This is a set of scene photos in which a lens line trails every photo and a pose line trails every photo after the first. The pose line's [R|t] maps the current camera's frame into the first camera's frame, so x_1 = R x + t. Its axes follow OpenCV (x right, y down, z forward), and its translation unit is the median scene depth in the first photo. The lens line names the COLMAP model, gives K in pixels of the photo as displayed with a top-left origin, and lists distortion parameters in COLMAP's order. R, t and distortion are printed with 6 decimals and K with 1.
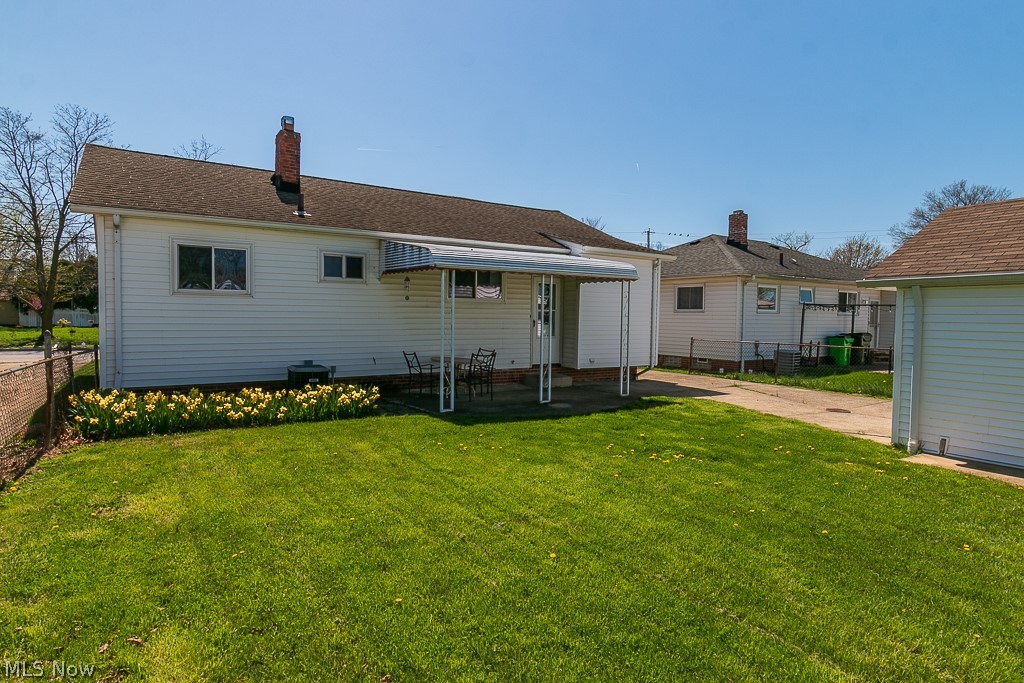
lens RADIAL K [[571.7, 0, 512.0], [0, 571.7, 341.5], [0, 0, 1]] dist [0.000507, 0.000410]
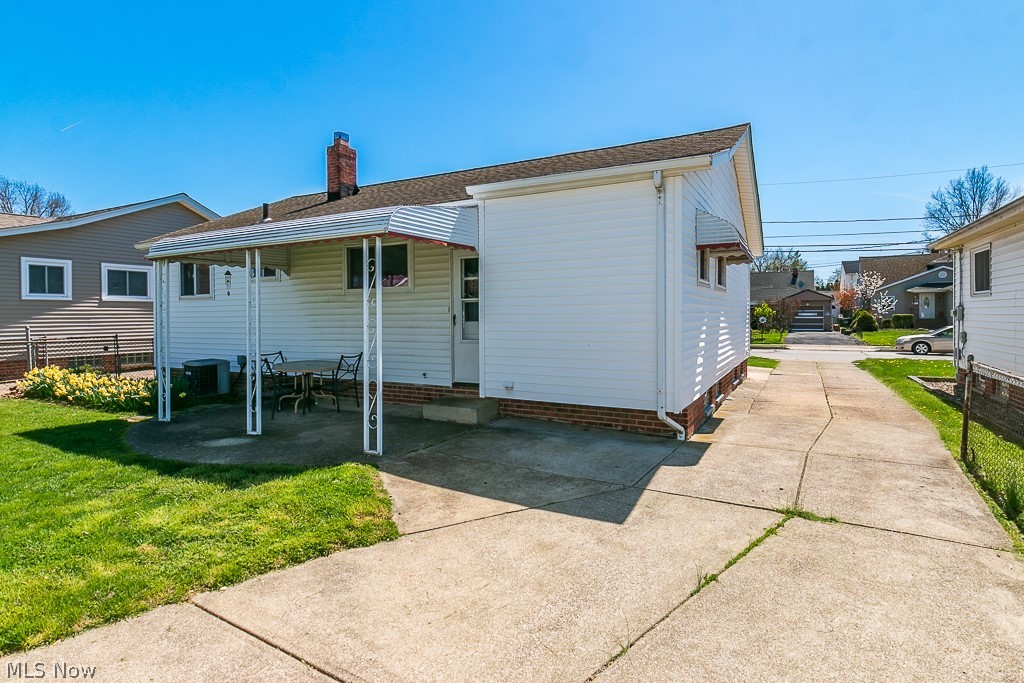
lens RADIAL K [[535.0, 0, 511.9], [0, 535.0, 314.8], [0, 0, 1]] dist [0.004706, 0.001765]
pose [[0.473605, -0.015870, -0.880594, 0.703678], [-0.025726, 0.999162, -0.031842, -0.022316], [0.880362, 0.037734, 0.472800, 0.873570]]
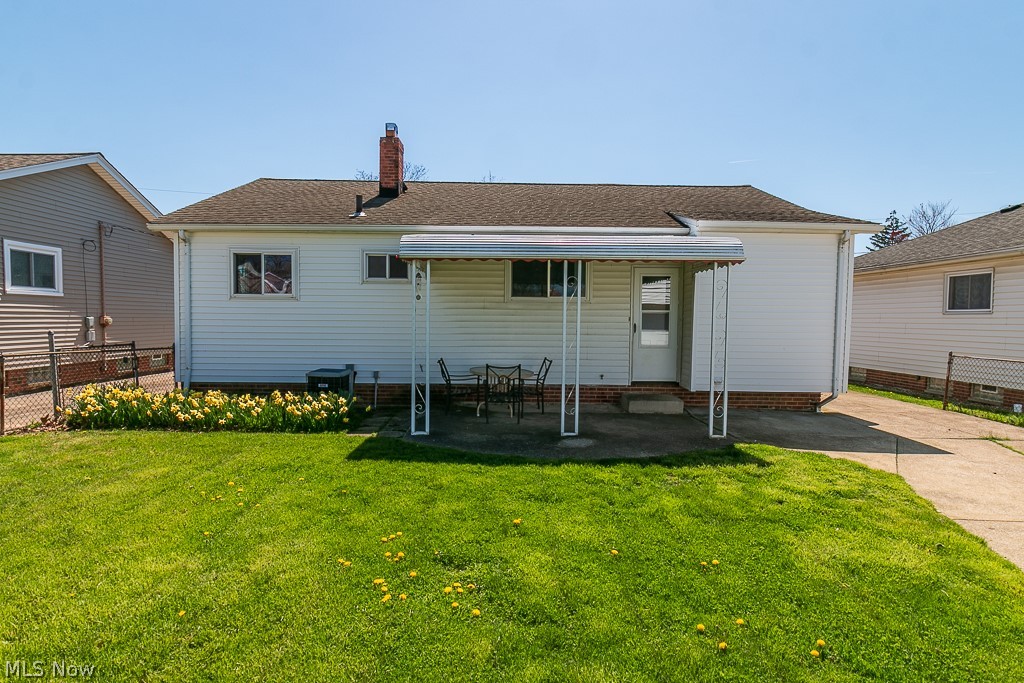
lens RADIAL K [[529.1, 0, 512.0], [0, 529.1, 341.5], [0, 0, 1]] dist [-0.005961, -0.000914]
pose [[0.841280, 0.018717, -0.540276, 0.325979], [-0.023803, 0.999714, -0.002430, -0.009193], [0.540075, 0.014904, 0.841485, 0.353157]]
